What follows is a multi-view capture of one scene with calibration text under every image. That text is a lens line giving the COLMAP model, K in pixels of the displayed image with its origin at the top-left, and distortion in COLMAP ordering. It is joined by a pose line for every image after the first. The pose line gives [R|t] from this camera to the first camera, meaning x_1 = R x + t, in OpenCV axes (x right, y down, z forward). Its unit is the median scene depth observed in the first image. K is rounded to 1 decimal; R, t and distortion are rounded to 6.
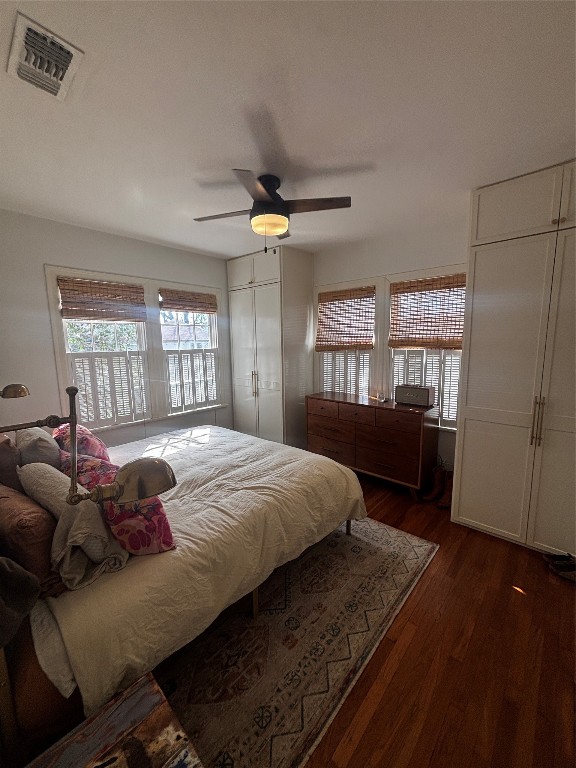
lens RADIAL K [[307.6, 0, 289.1], [0, 307.6, 382.2], [0, 0, 1]] dist [-0.001564, 0.000945]
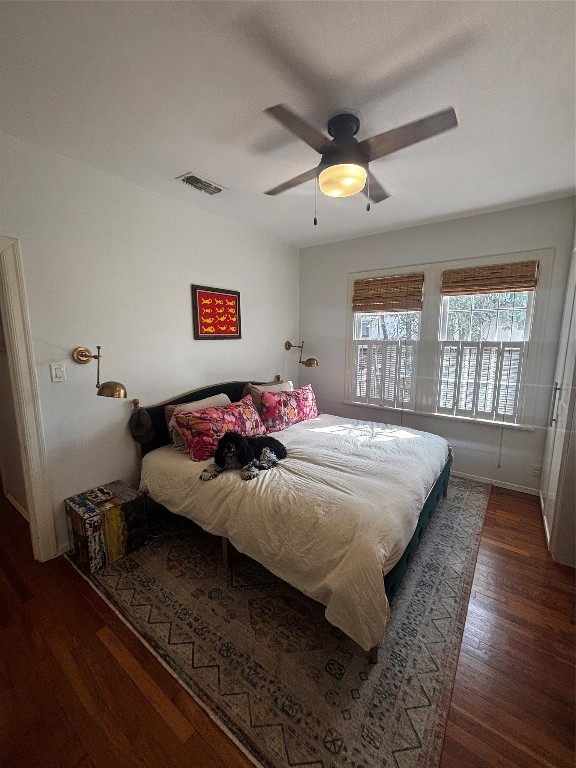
lens RADIAL K [[307.6, 0, 288.0], [0, 307.6, 381.7], [0, 0, 1]] dist [-0.001564, 0.000945]
pose [[0.102492, 0.166963, -0.980622, 0.559110], [-0.135928, 0.978917, 0.152466, -0.081301], [0.985403, 0.117667, 0.123026, 0.594861]]
